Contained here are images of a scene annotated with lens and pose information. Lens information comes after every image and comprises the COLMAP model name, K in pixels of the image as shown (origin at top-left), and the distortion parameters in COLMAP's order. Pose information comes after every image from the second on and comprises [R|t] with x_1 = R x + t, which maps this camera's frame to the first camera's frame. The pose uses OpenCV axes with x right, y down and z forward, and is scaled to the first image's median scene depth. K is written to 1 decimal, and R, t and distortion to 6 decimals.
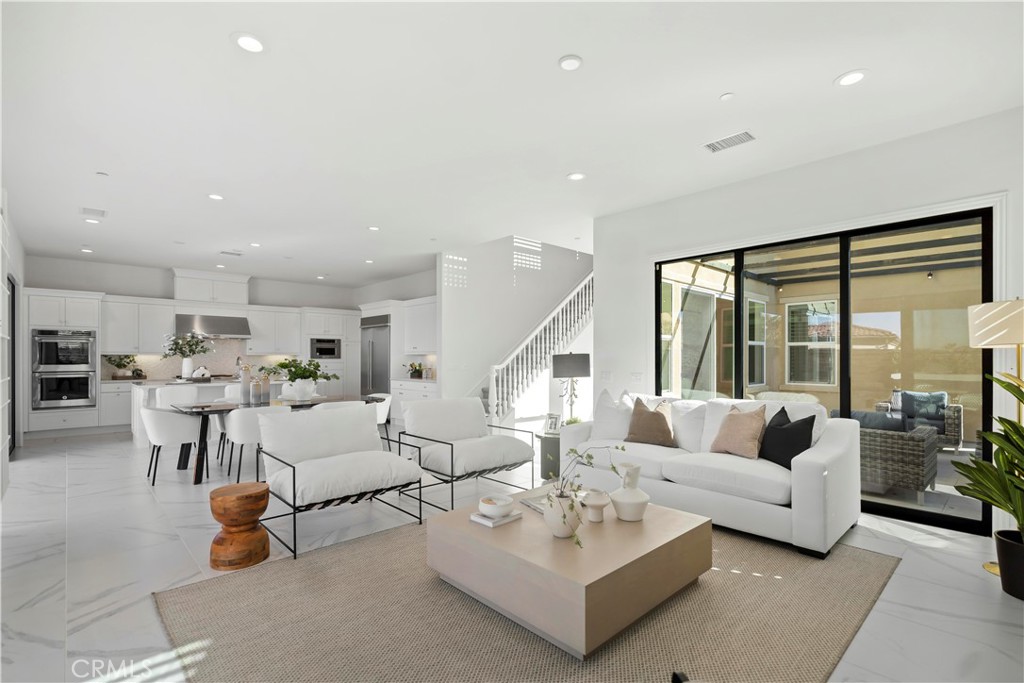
lens RADIAL K [[466.5, 0, 509.3], [0, 466.5, 352.2], [0, 0, 1]] dist [-0.000297, -0.000164]
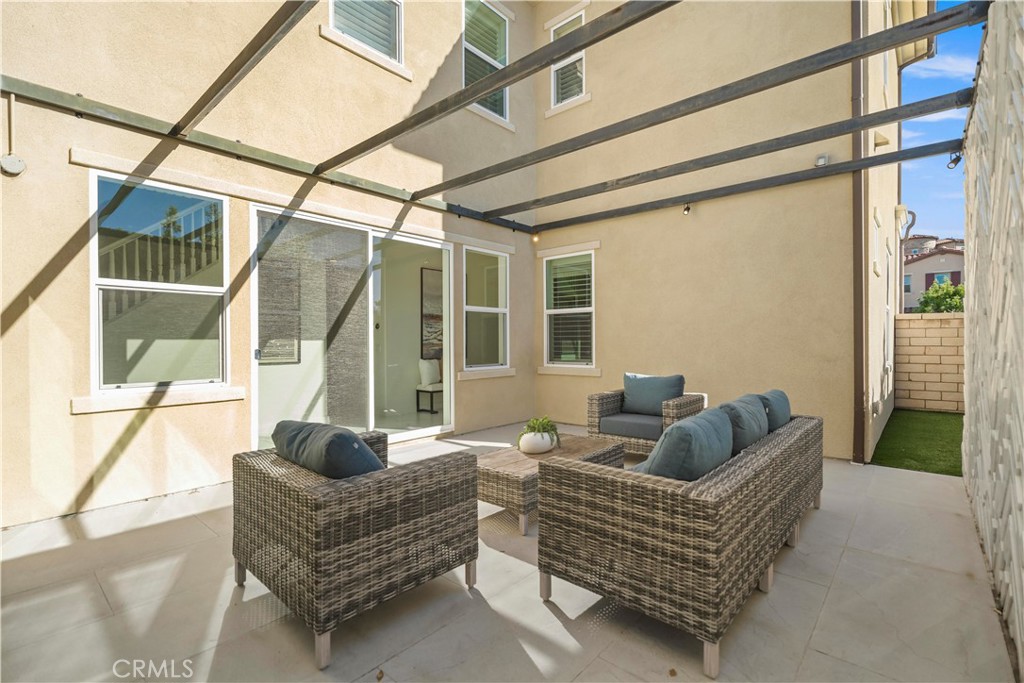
lens RADIAL K [[461.5, 0, 509.6], [0, 461.5, 338.6], [0, 0, 1]] dist [0.001078, 0.000474]
pose [[0.996708, -0.003881, 0.080979, 0.562267], [0.003544, 0.999984, 0.004302, 0.025626], [-0.080995, -0.004000, 0.996707, 0.315825]]
